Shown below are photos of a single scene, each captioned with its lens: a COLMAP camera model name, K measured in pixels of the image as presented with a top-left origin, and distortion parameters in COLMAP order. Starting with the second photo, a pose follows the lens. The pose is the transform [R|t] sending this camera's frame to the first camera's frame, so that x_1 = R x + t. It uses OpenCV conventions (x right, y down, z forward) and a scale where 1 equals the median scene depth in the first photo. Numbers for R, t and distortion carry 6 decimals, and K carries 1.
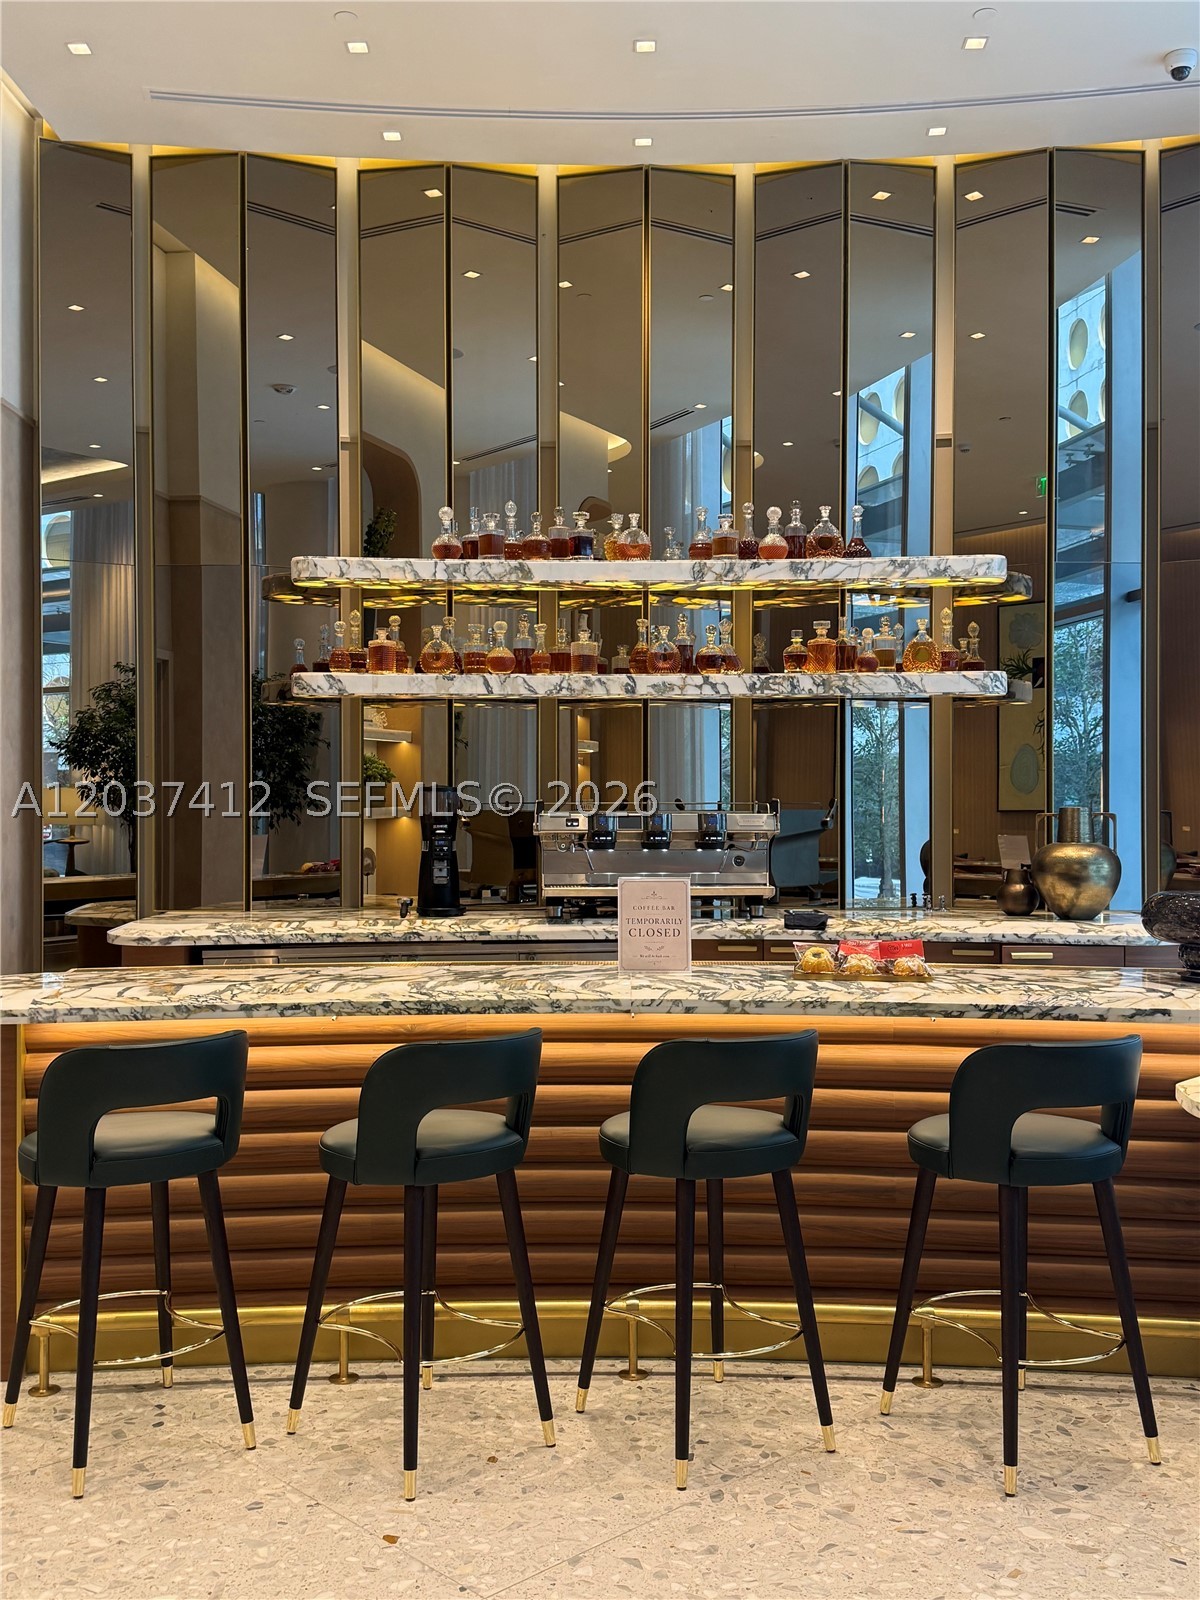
lens RADIAL K [[1500.6, 0, 600.2], [0, 1500.6, 810.8], [0, 0, 1]] dist [-0.010214, 0.000000]
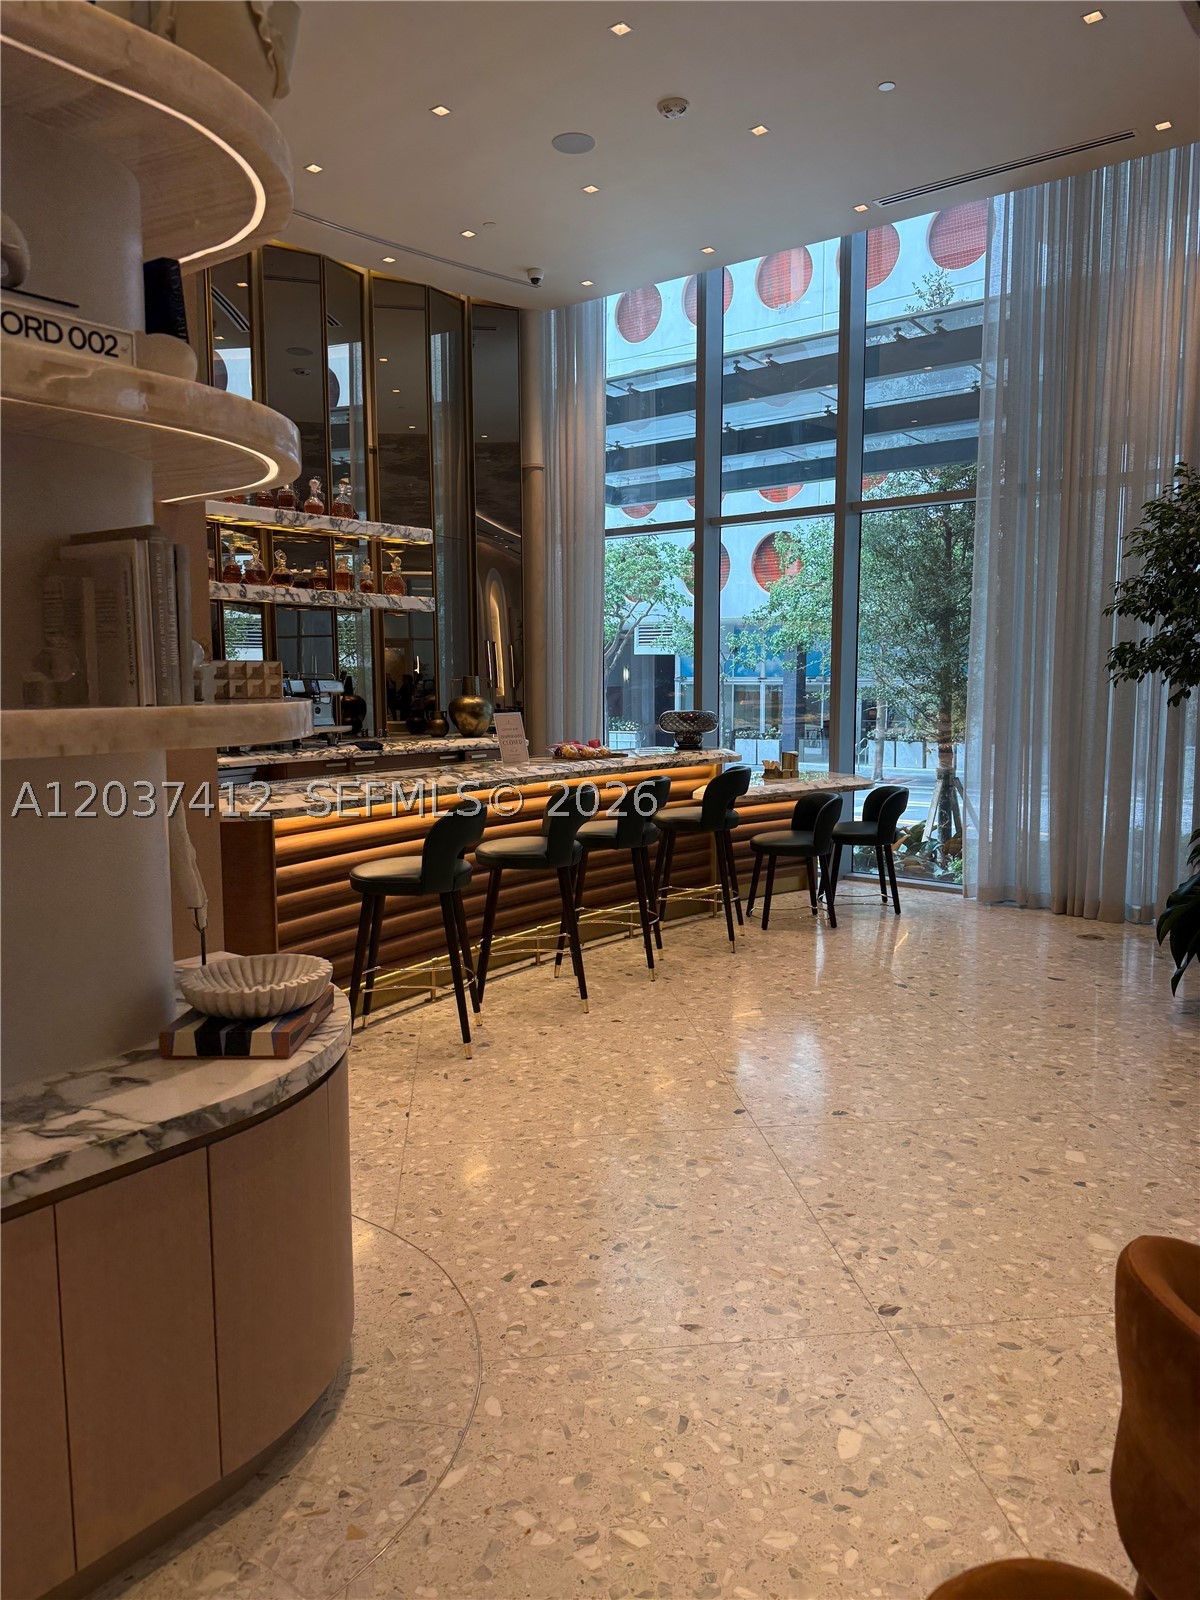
lens RADIAL K [[1119.0, 0, 605.0], [0, 1119.0, 796.1], [0, 0, 1]] dist [0.047334, -0.053067]
pose [[0.596089, -0.088378, 0.798039, -1.012803], [0.005809, 0.994372, 0.105782, 0.000944], [-0.802897, -0.058419, 0.593248, 0.064698]]
